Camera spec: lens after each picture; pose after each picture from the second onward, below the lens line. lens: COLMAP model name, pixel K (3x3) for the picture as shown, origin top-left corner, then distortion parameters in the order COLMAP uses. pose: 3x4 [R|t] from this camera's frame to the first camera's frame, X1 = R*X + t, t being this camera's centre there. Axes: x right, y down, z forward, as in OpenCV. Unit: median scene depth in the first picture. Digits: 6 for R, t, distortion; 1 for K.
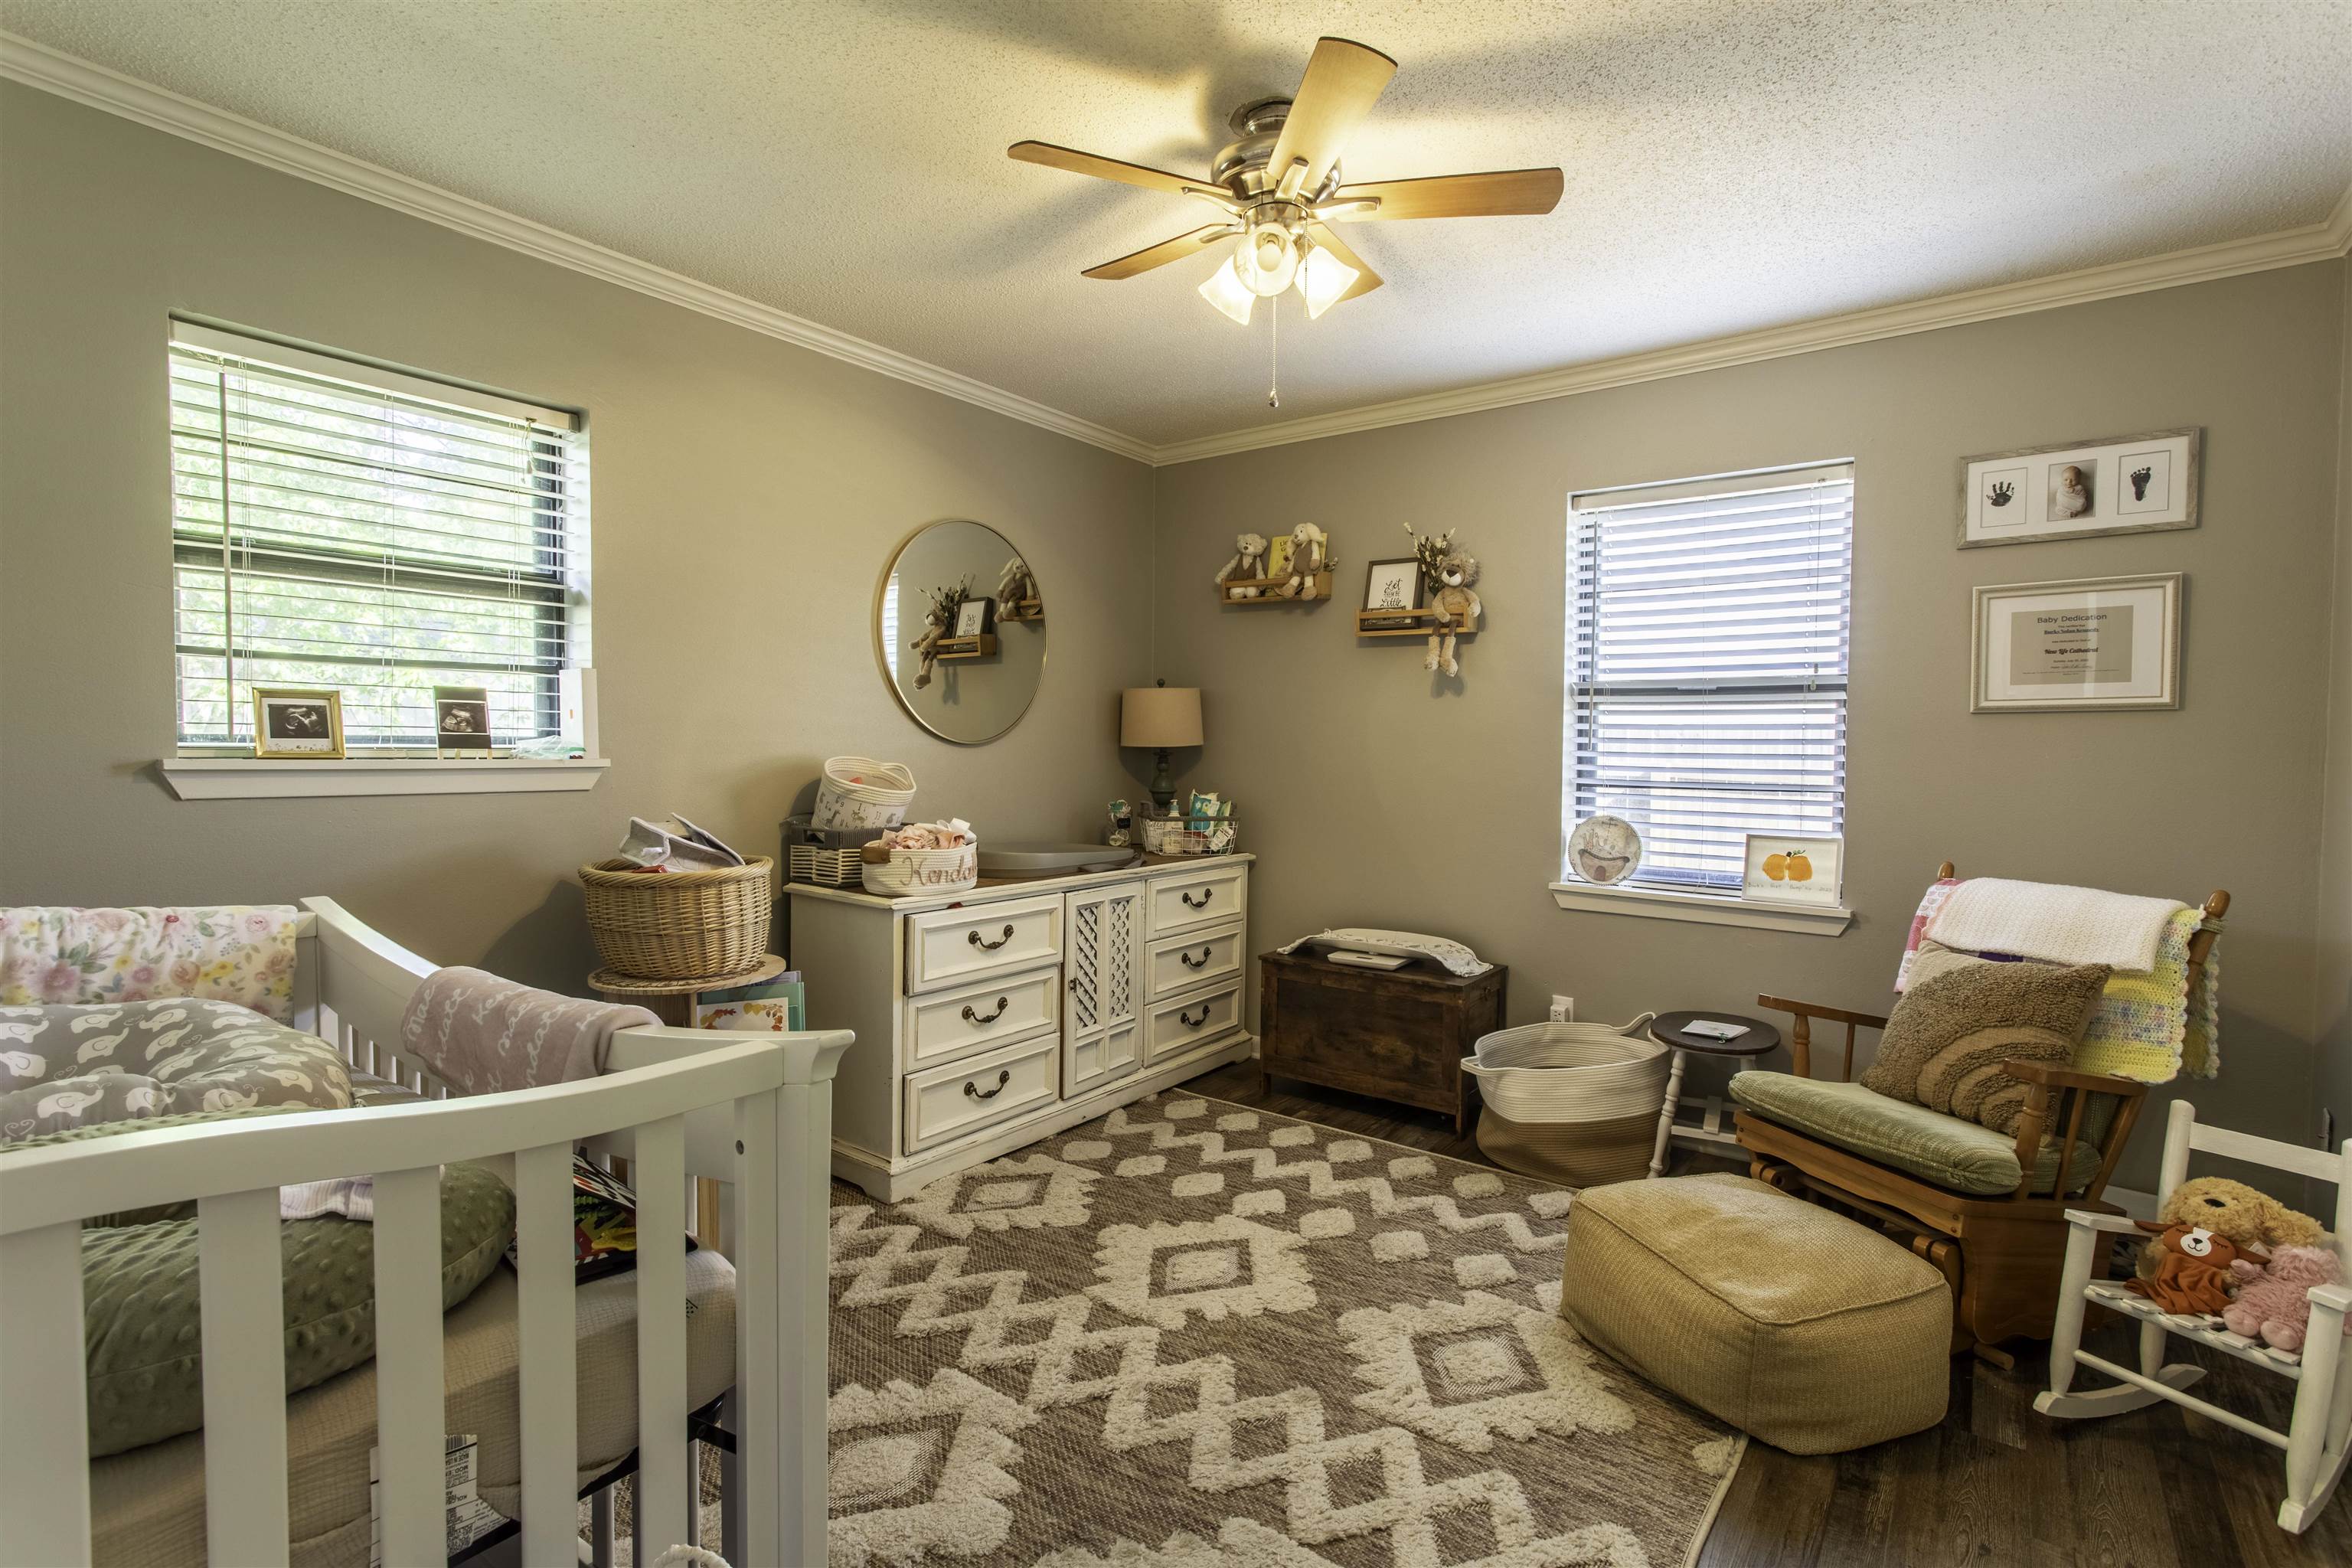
lens RADIAL K [[1108.0, 0, 1183.5], [0, 1108.0, 776.6], [0, 0, 1]] dist [0.003996, 0.000845]
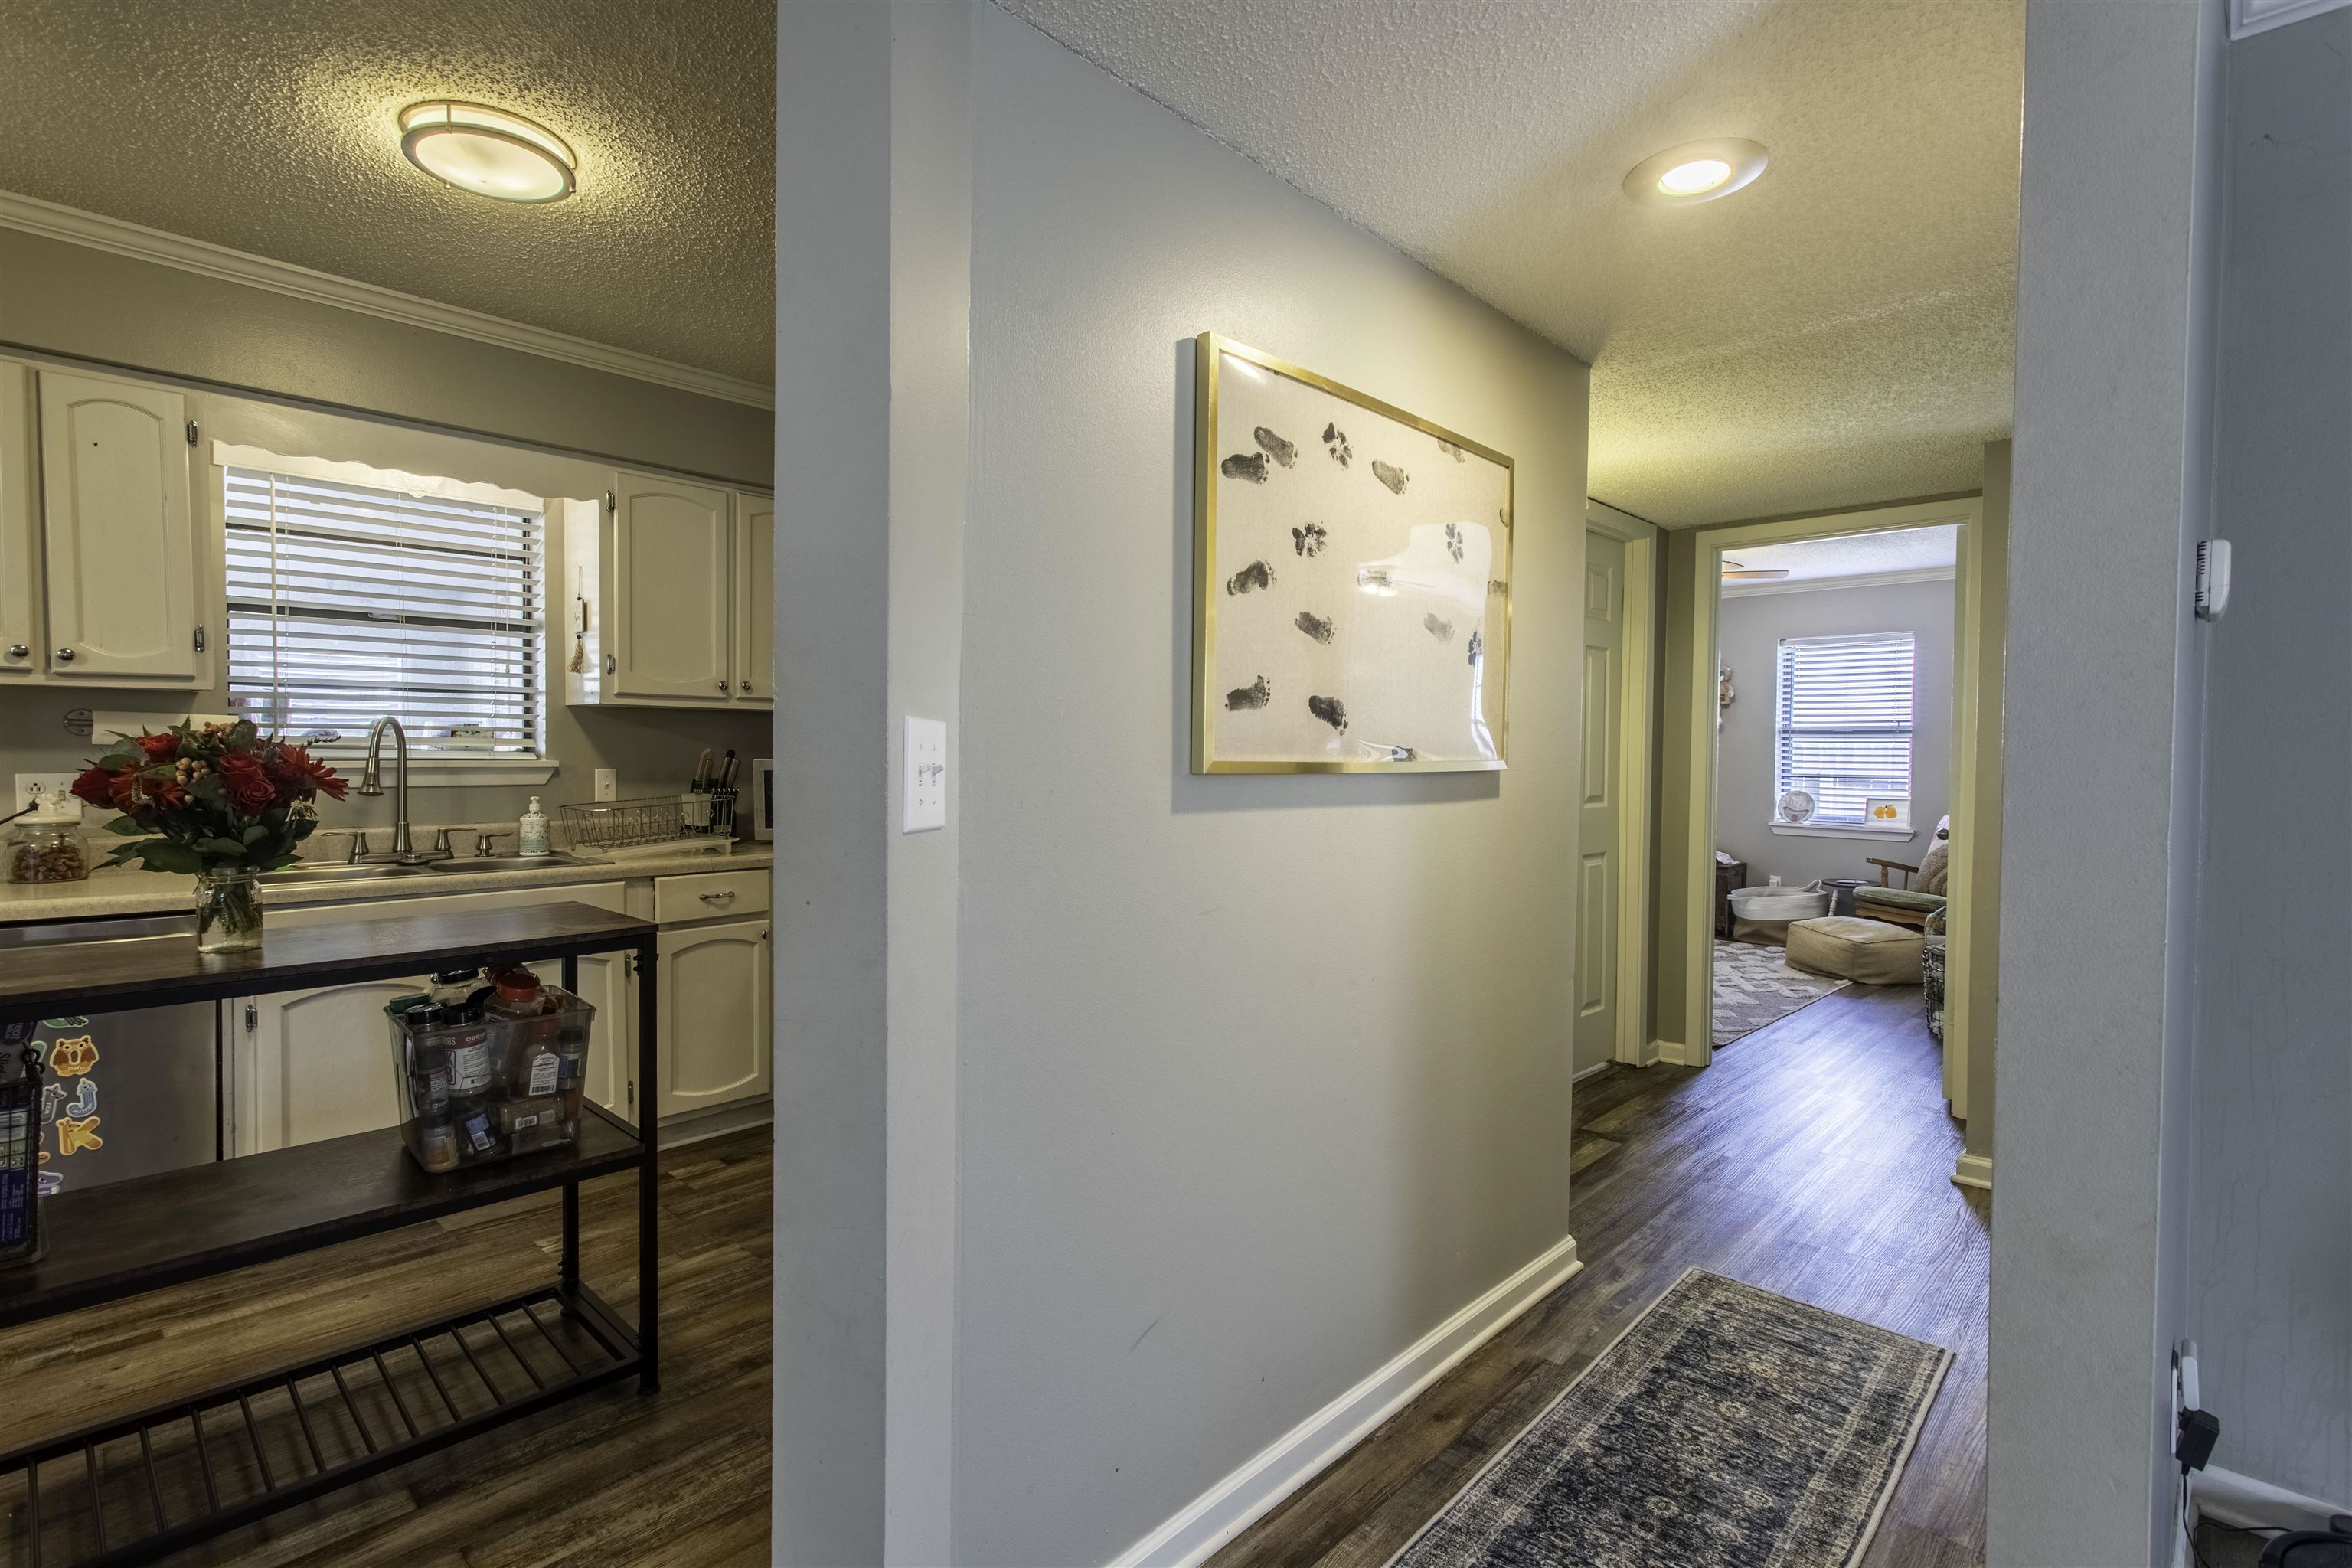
lens RADIAL K [[1108.0, 0, 1167.5], [0, 1108.0, 774.5], [0, 0, 1]] dist [0.003996, 0.000845]
pose [[0.991101, 0.004379, -0.133039, -0.553166], [-0.006152, 0.999898, -0.012922, 0.041020], [0.132969, 0.013626, 0.991027, -1.318409]]
